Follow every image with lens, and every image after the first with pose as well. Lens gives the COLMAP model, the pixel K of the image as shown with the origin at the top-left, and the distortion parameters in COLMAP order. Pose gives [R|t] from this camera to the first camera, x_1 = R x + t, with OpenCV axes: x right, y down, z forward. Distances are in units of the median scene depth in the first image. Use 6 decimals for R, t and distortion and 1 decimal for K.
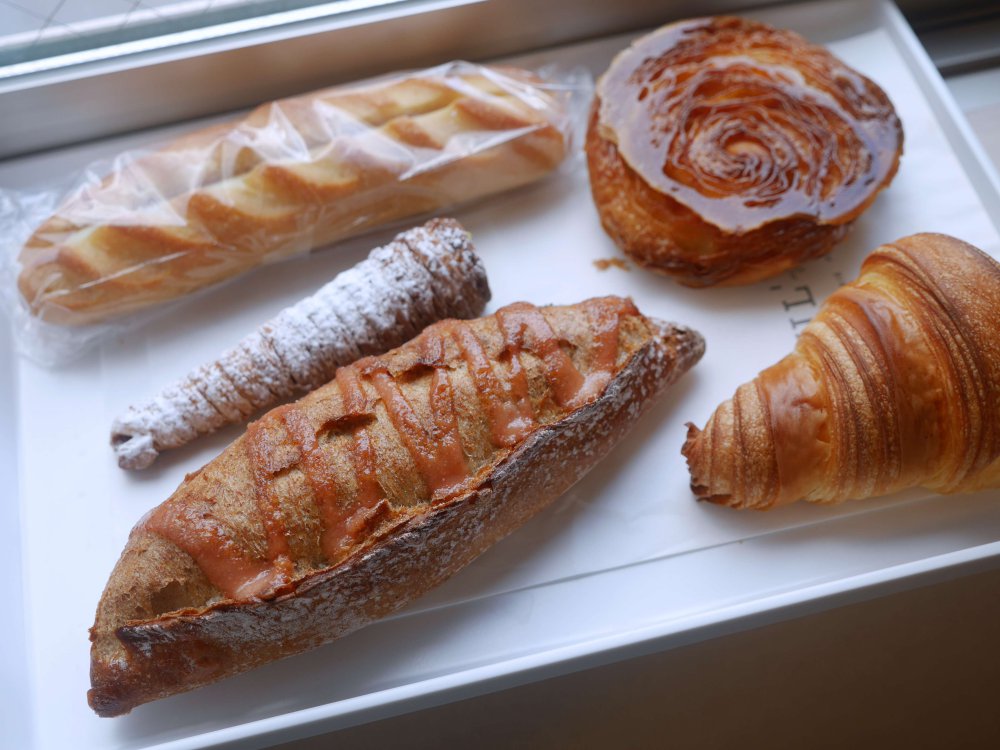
lens RADIAL K [[1356.0, 0, 499.3], [0, 1356.0, 417.6], [0, 0, 1]] dist [-0.002185, -0.029456]
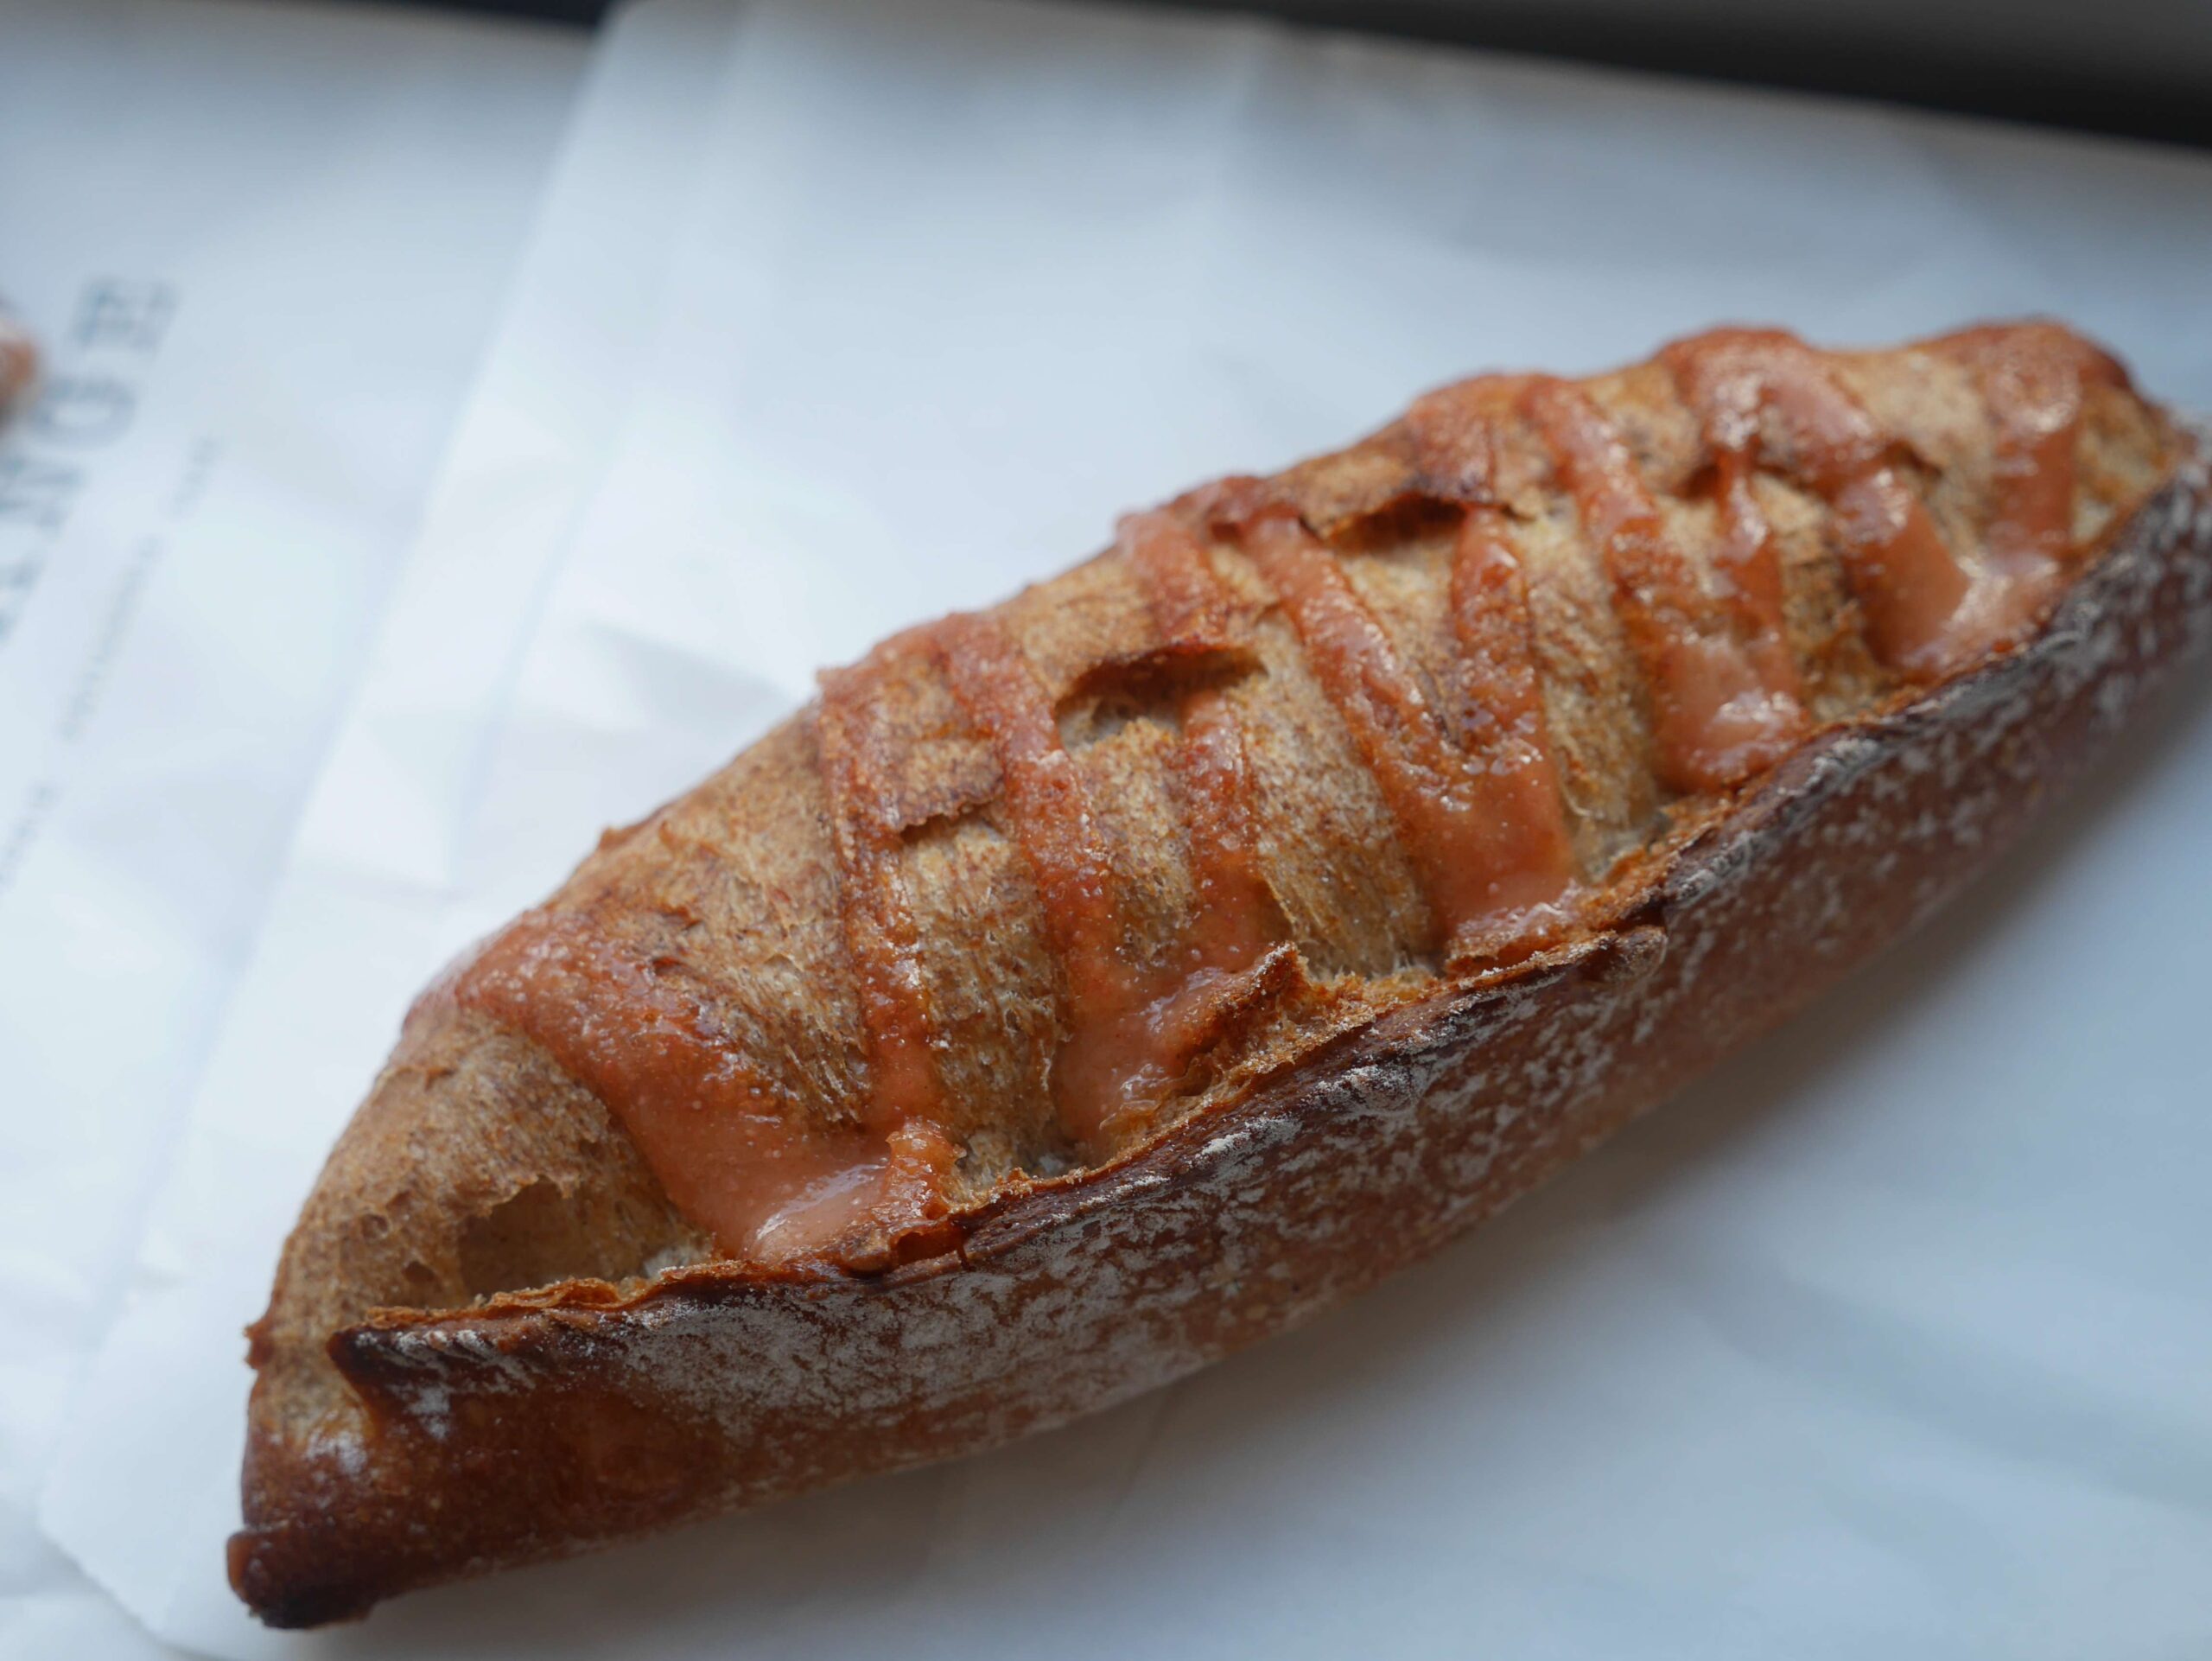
lens RADIAL K [[2987.2, 0, 1106.0], [0, 2987.2, 830.5], [0, 0, 1]] dist [-0.014000, 0.040533]
pose [[0.996556, 0.057645, -0.059609, -0.084906], [-0.057982, 0.998310, -0.003930, 0.040551], [0.059281, 0.007373, 0.998214, 0.366052]]
